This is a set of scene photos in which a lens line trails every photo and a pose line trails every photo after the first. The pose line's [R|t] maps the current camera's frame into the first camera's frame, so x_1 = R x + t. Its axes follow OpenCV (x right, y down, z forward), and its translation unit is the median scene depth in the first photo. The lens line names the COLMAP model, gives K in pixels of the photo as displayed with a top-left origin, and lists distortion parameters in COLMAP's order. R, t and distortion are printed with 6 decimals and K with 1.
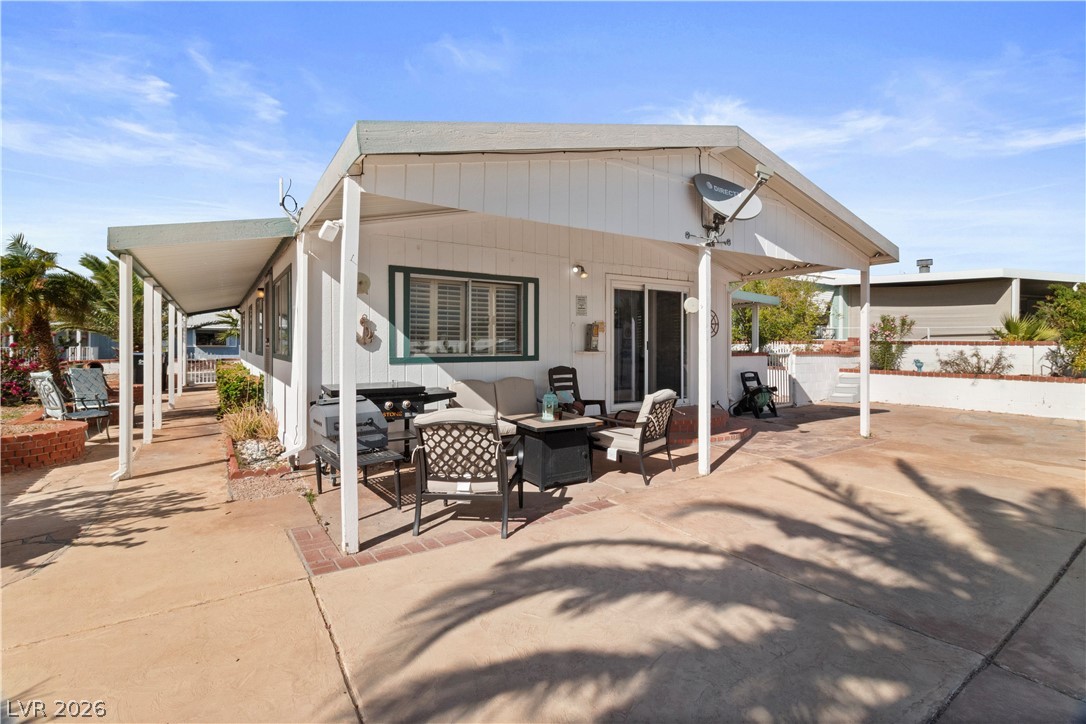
lens RADIAL K [[501.3, 0, 544.5], [0, 501.3, 343.2], [0, 0, 1]] dist [0.000055, -0.000411]
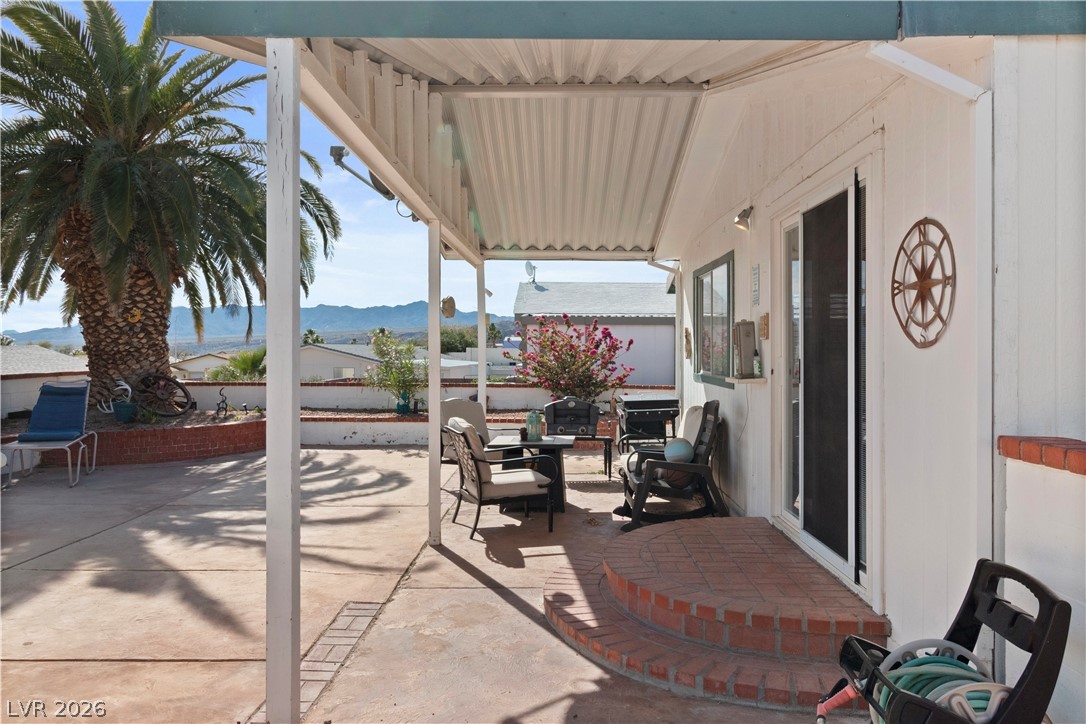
lens RADIAL K [[860.7, 0, 550.8], [0, 860.7, 347.6], [0, 0, 1]] dist [0.000565, 0.009521]
pose [[-0.557451, -0.002811, -0.830205, 1.124054], [-0.006097, 0.999981, 0.000708, -0.016154], [0.830188, 0.005457, -0.557457, 1.650388]]
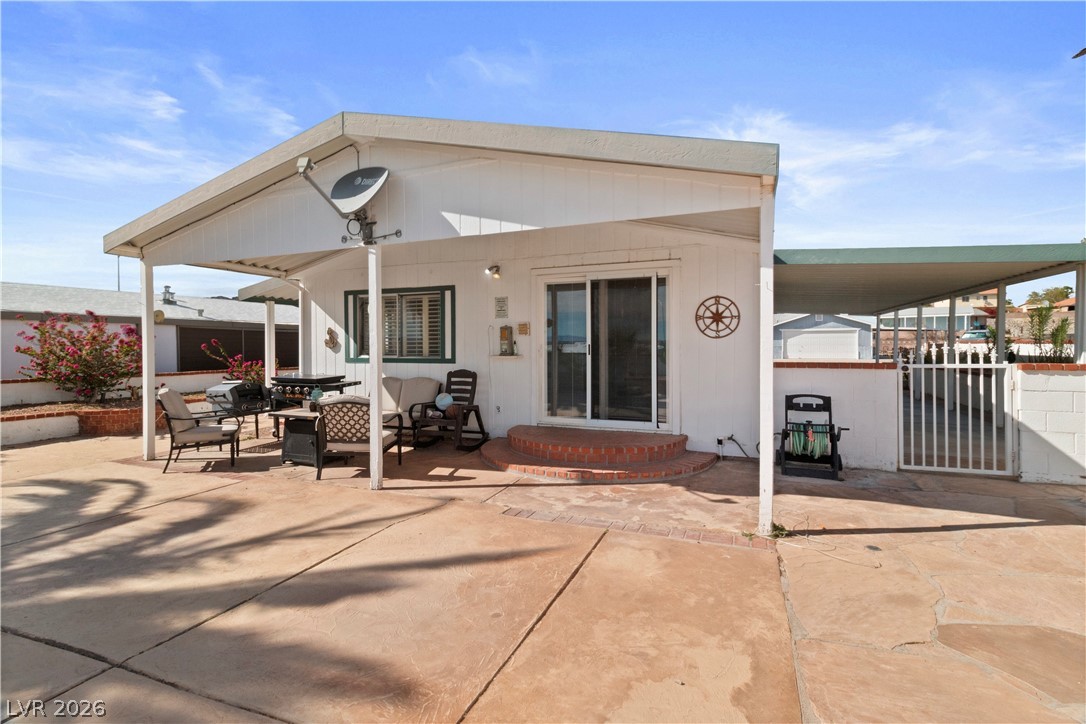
lens RADIAL K [[511.2, 0, 549.3], [0, 511.2, 345.5], [0, 0, 1]] dist [-0.001367, -0.000069]
pose [[0.572044, -0.000140, -0.820223, 1.166935], [0.003309, 0.999992, 0.002138, -0.005445], [0.820216, -0.003937, 0.572040, 0.655863]]
